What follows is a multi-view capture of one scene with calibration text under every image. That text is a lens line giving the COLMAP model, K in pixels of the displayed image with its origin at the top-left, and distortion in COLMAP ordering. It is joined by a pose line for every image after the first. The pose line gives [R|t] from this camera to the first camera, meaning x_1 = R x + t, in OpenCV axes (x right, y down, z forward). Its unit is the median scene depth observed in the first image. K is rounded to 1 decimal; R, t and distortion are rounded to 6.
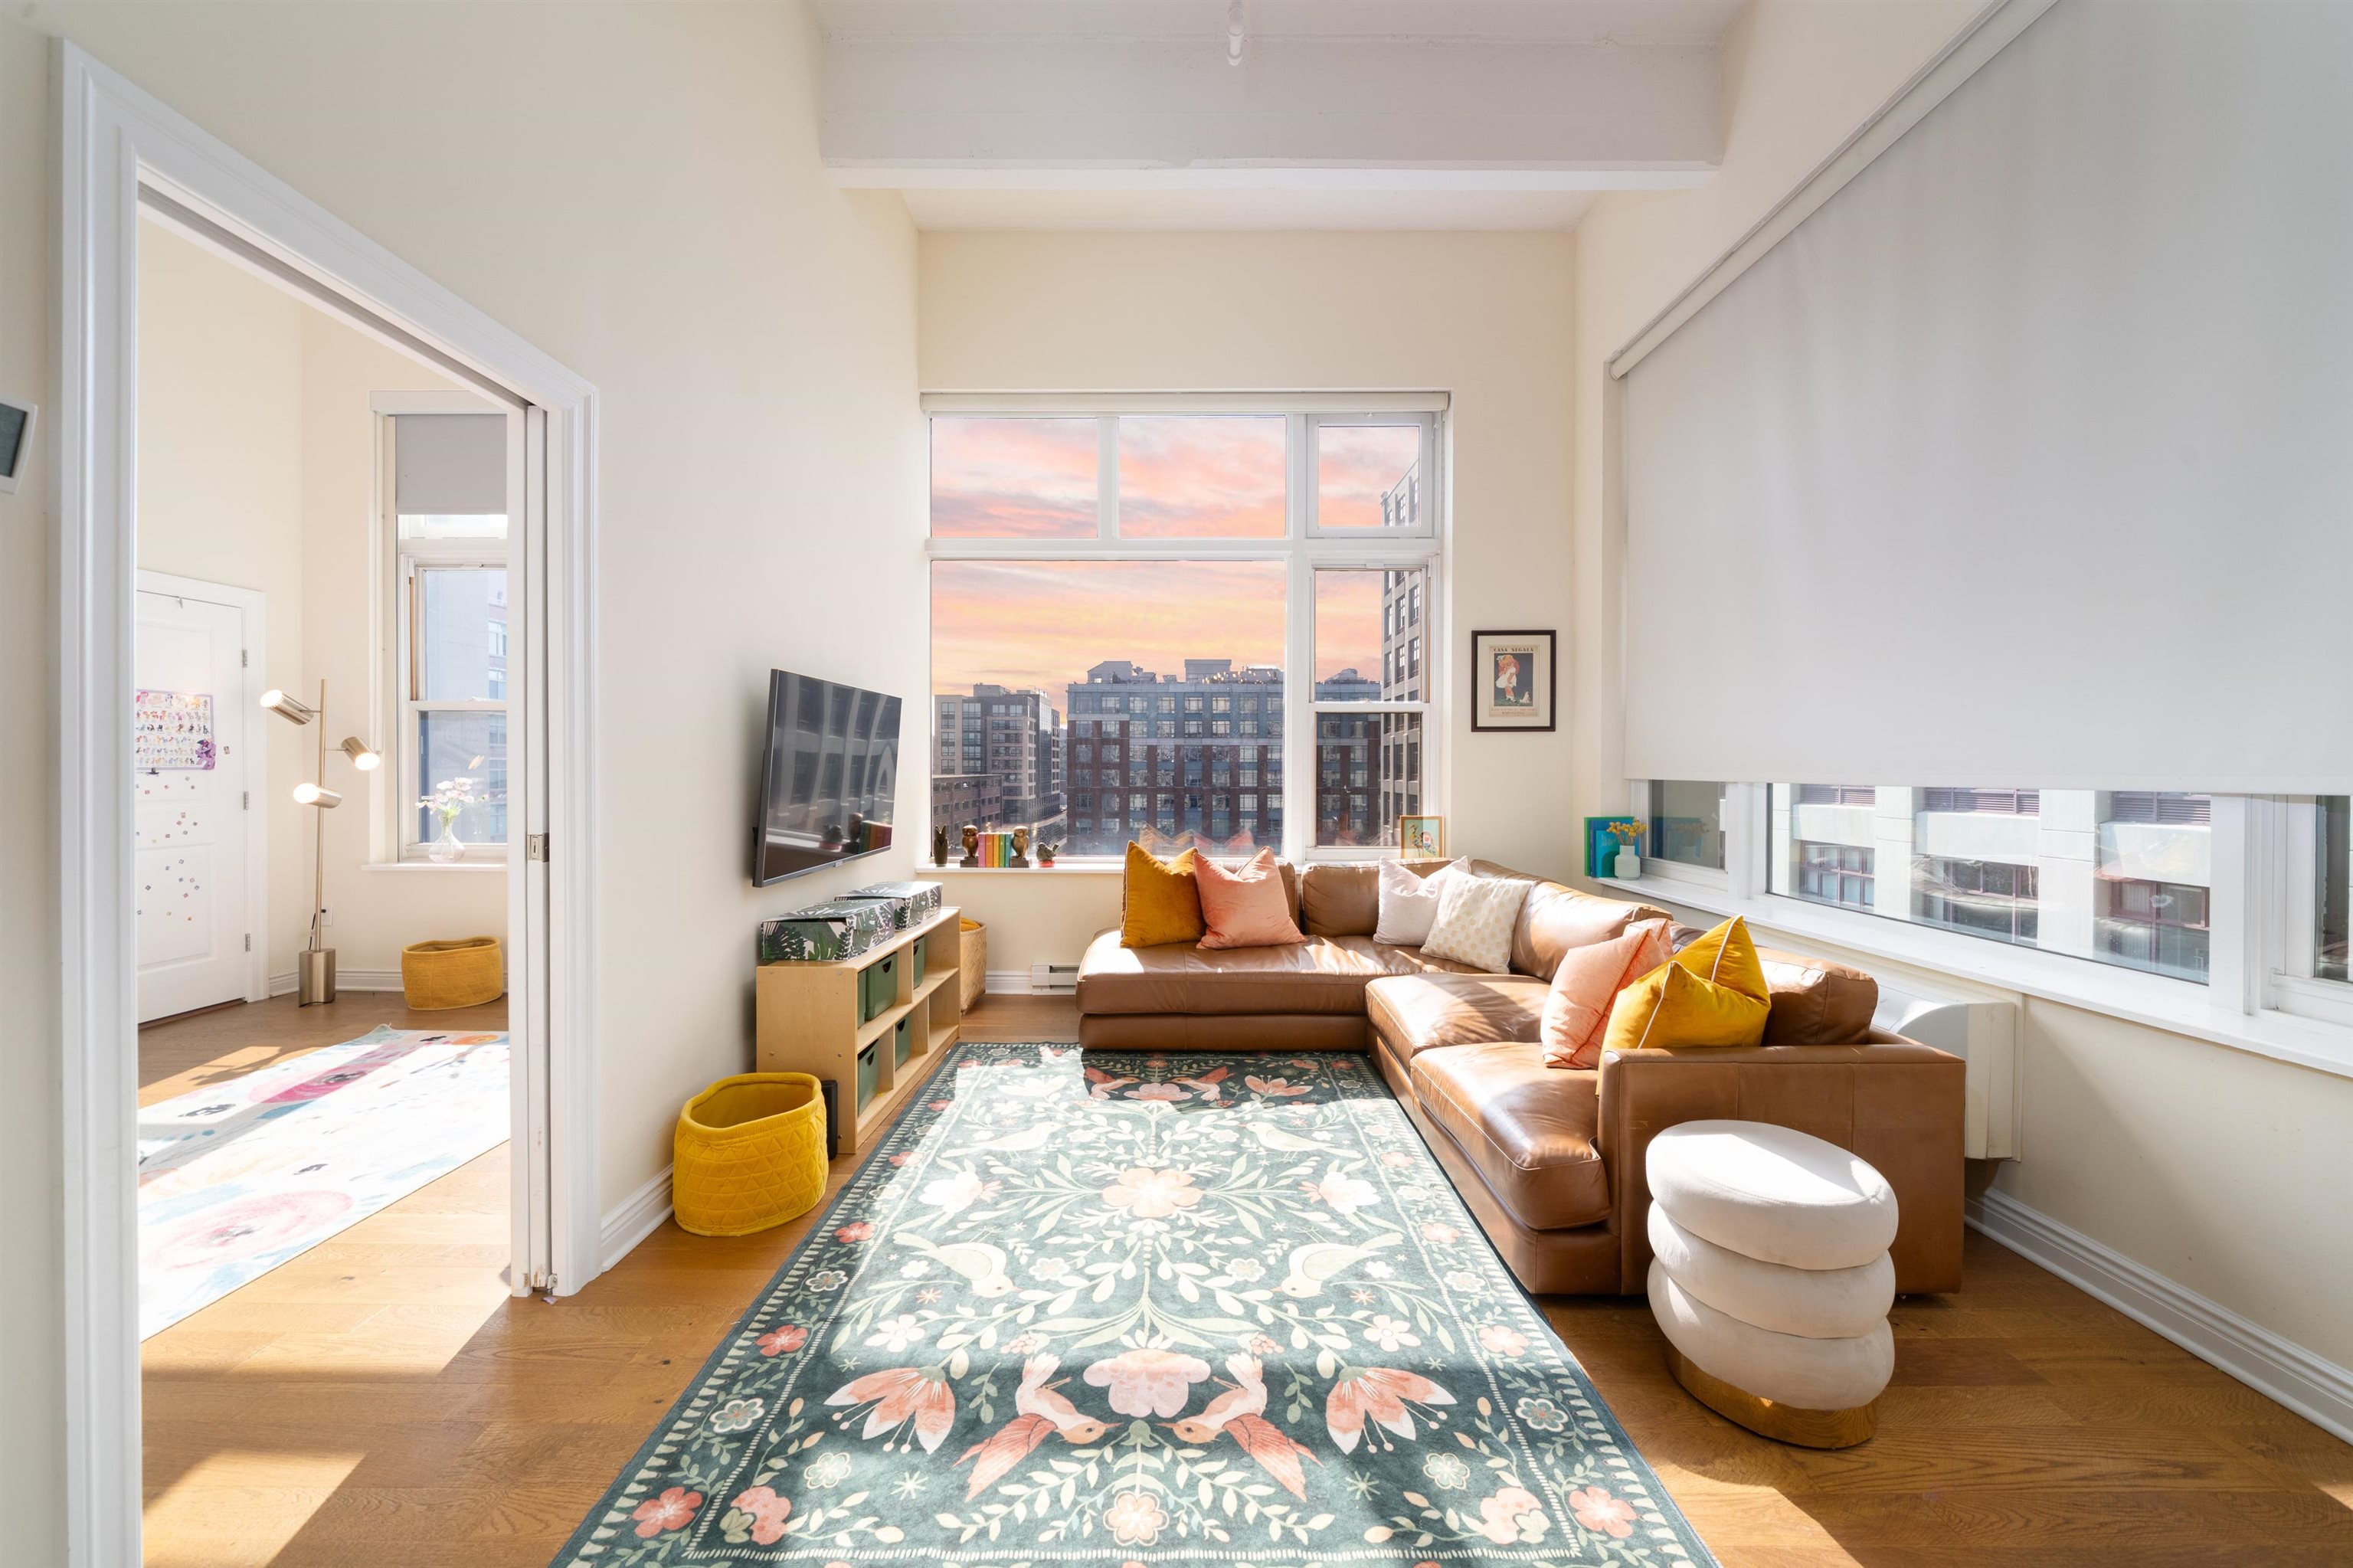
lens RADIAL K [[878.1, 0, 1169.7], [0, 878.1, 773.8], [0, 0, 1]] dist [-0.003406, -0.000058]
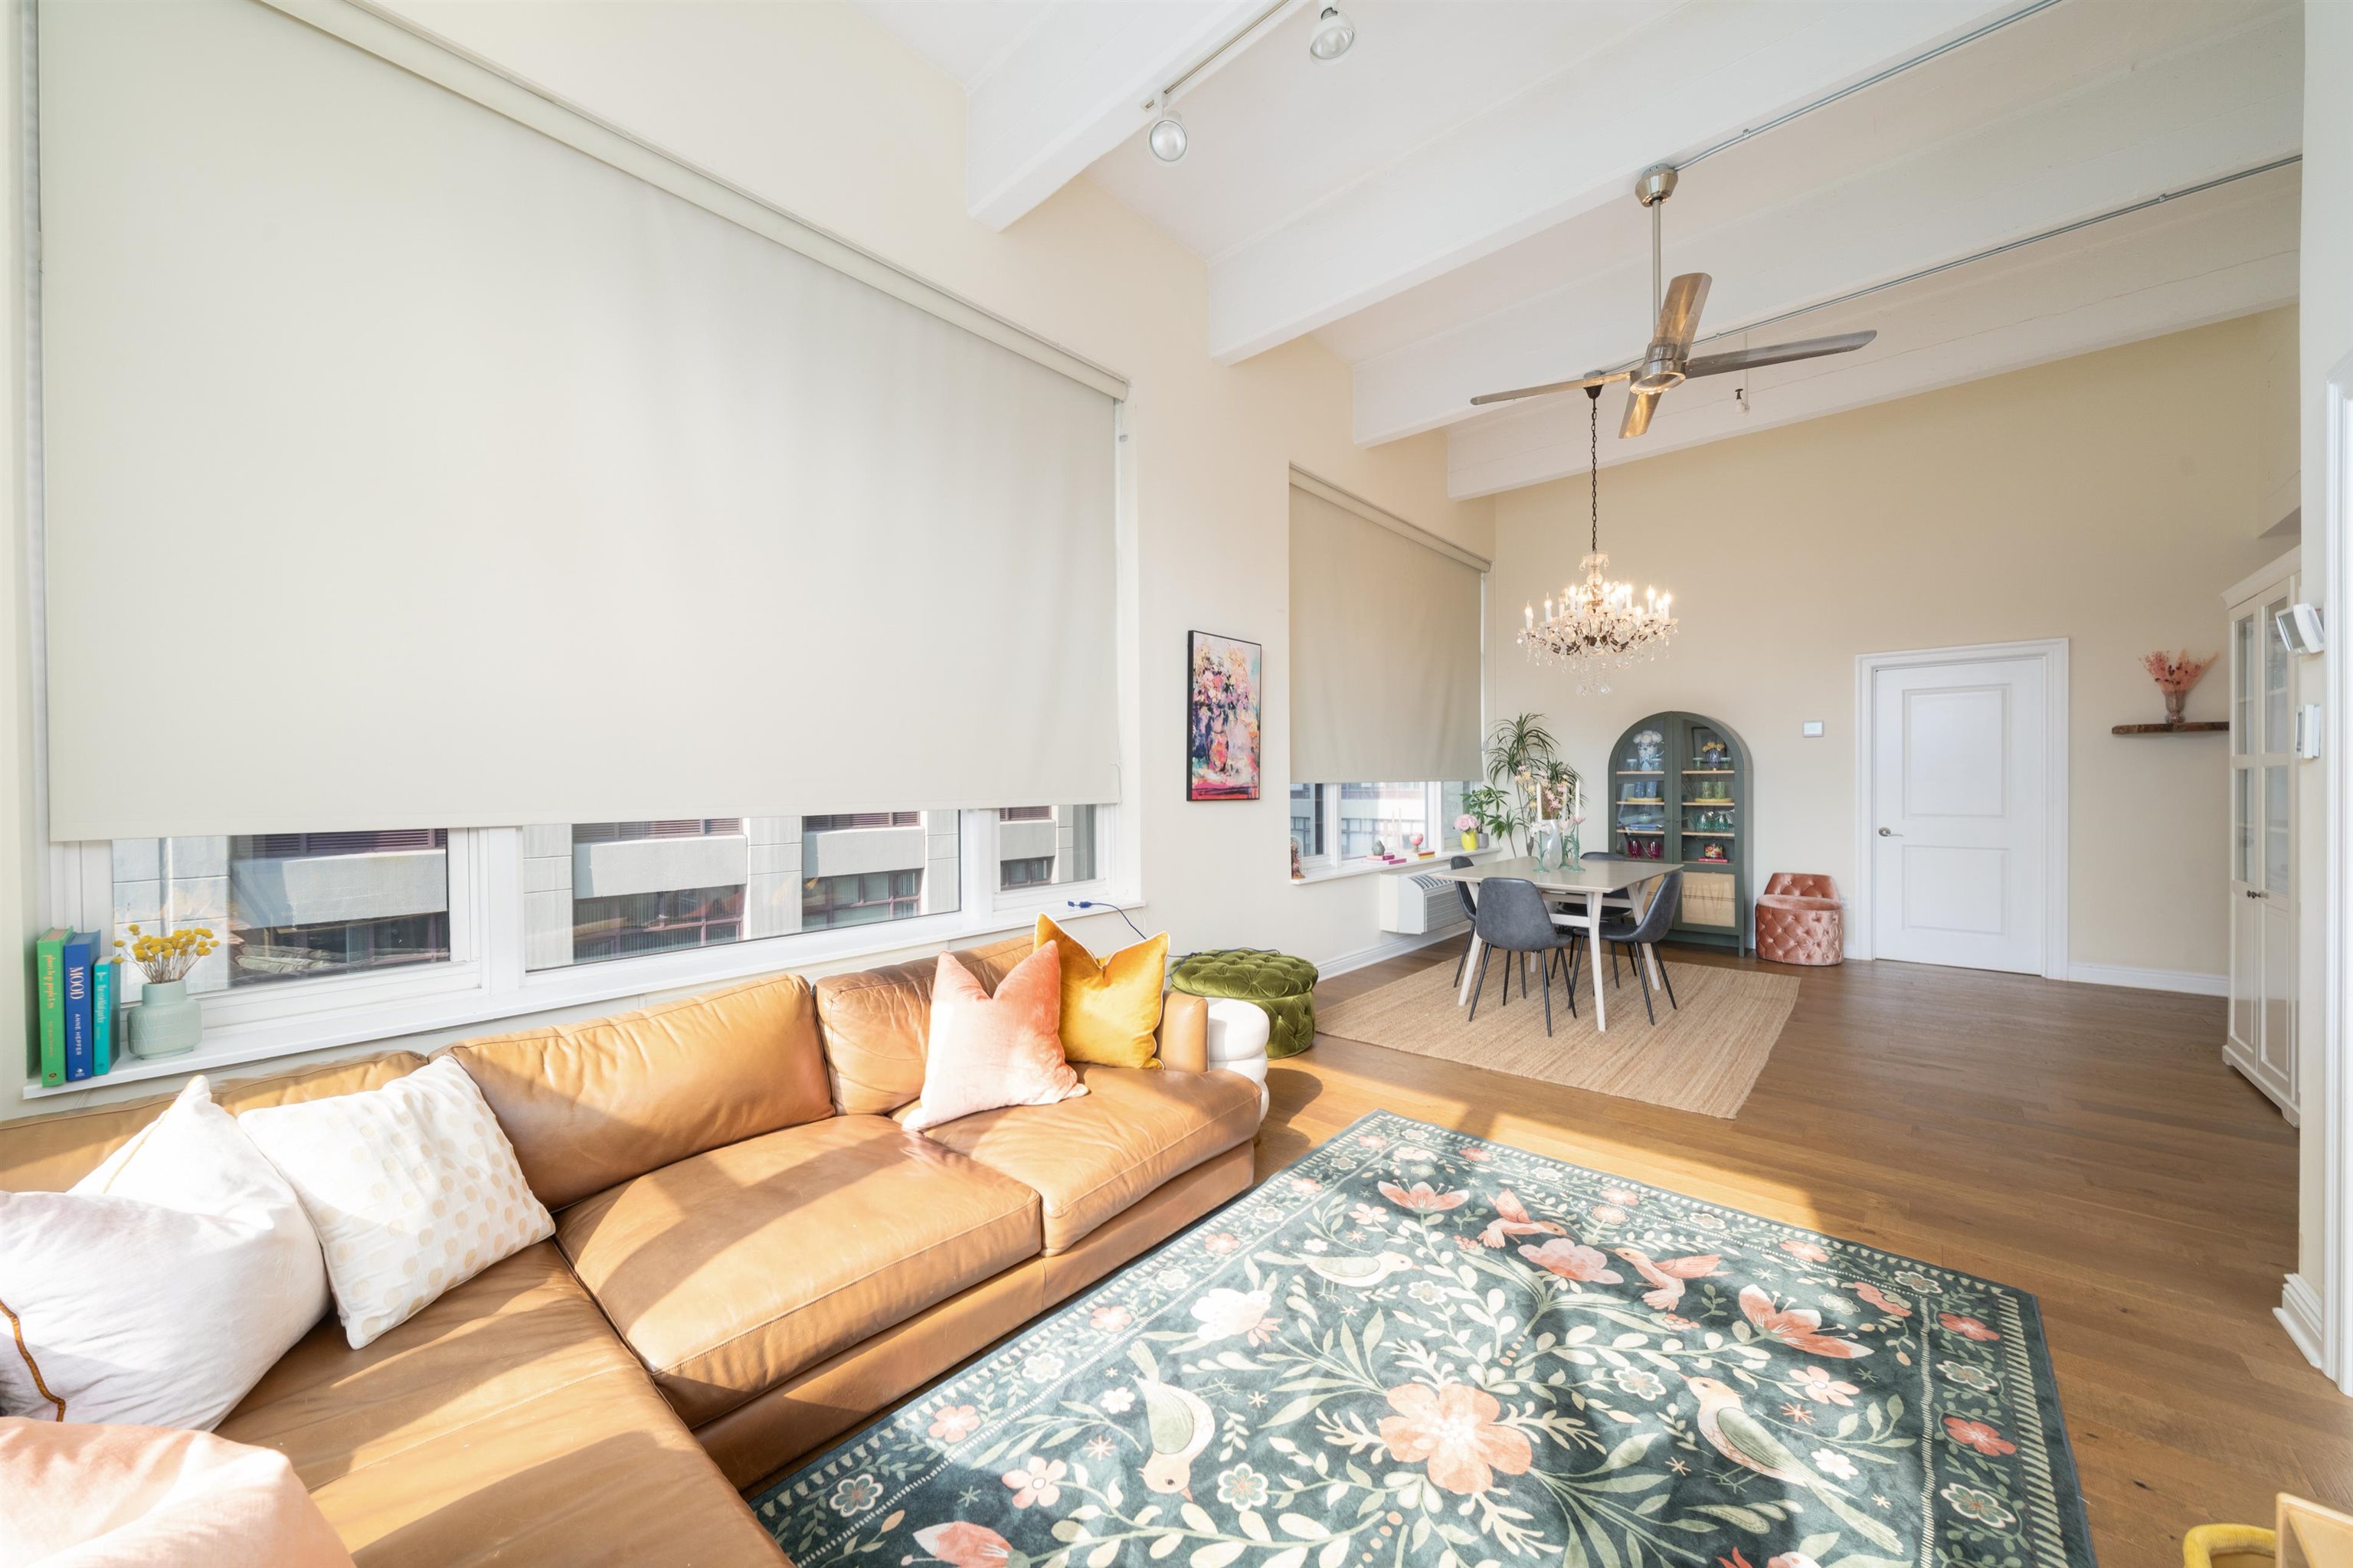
lens RADIAL K [[842.1, 0, 1161.4], [0, 842.1, 783.3], [0, 0, 1]] dist [-0.000285, 0.000126]
pose [[-0.739610, -0.005379, 0.673015, -0.198818], [0.005797, 0.999880, 0.014363, -0.031057], [-0.673011, 0.014525, -0.739490, 1.110444]]
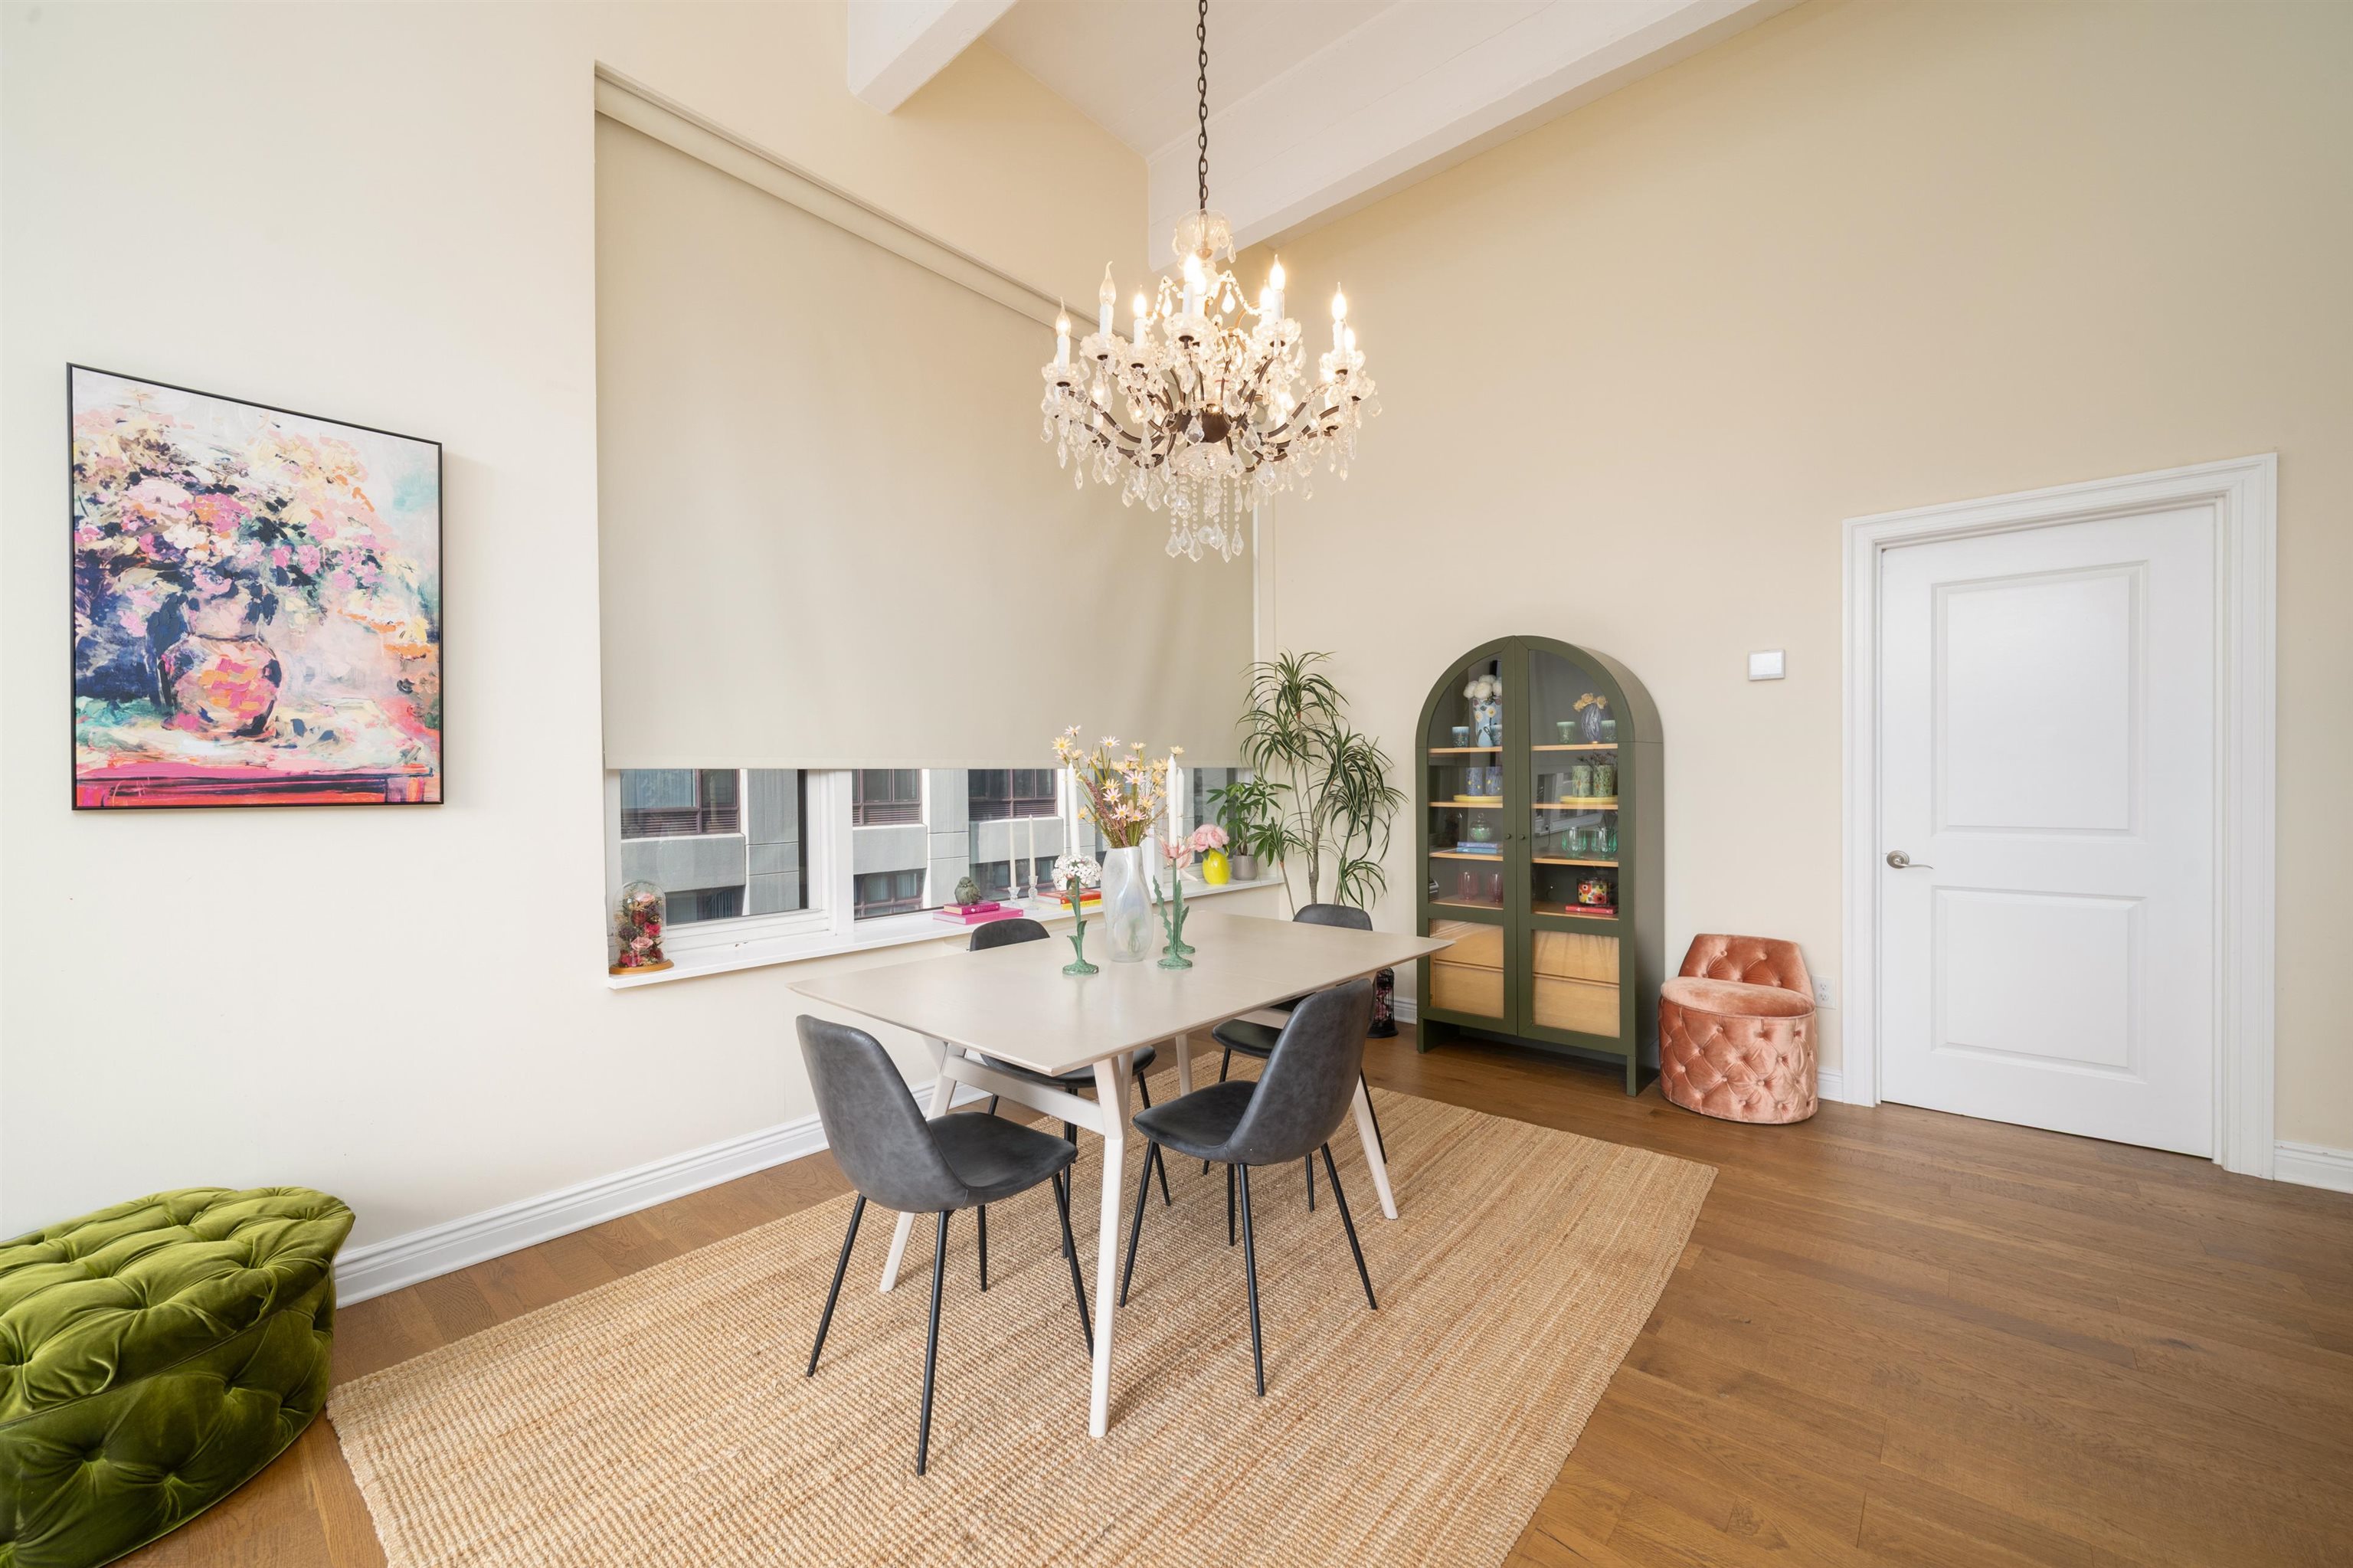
lens RADIAL K [[930.7, 0, 1163.4], [0, 930.7, 782.7], [0, 0, 1]] dist [0.002422, -0.000176]
pose [[-0.748761, -0.003416, 0.662831, -0.205121], [0.010012, 0.999814, 0.016462, -0.006223], [-0.662764, 0.018962, -0.748588, 0.186580]]
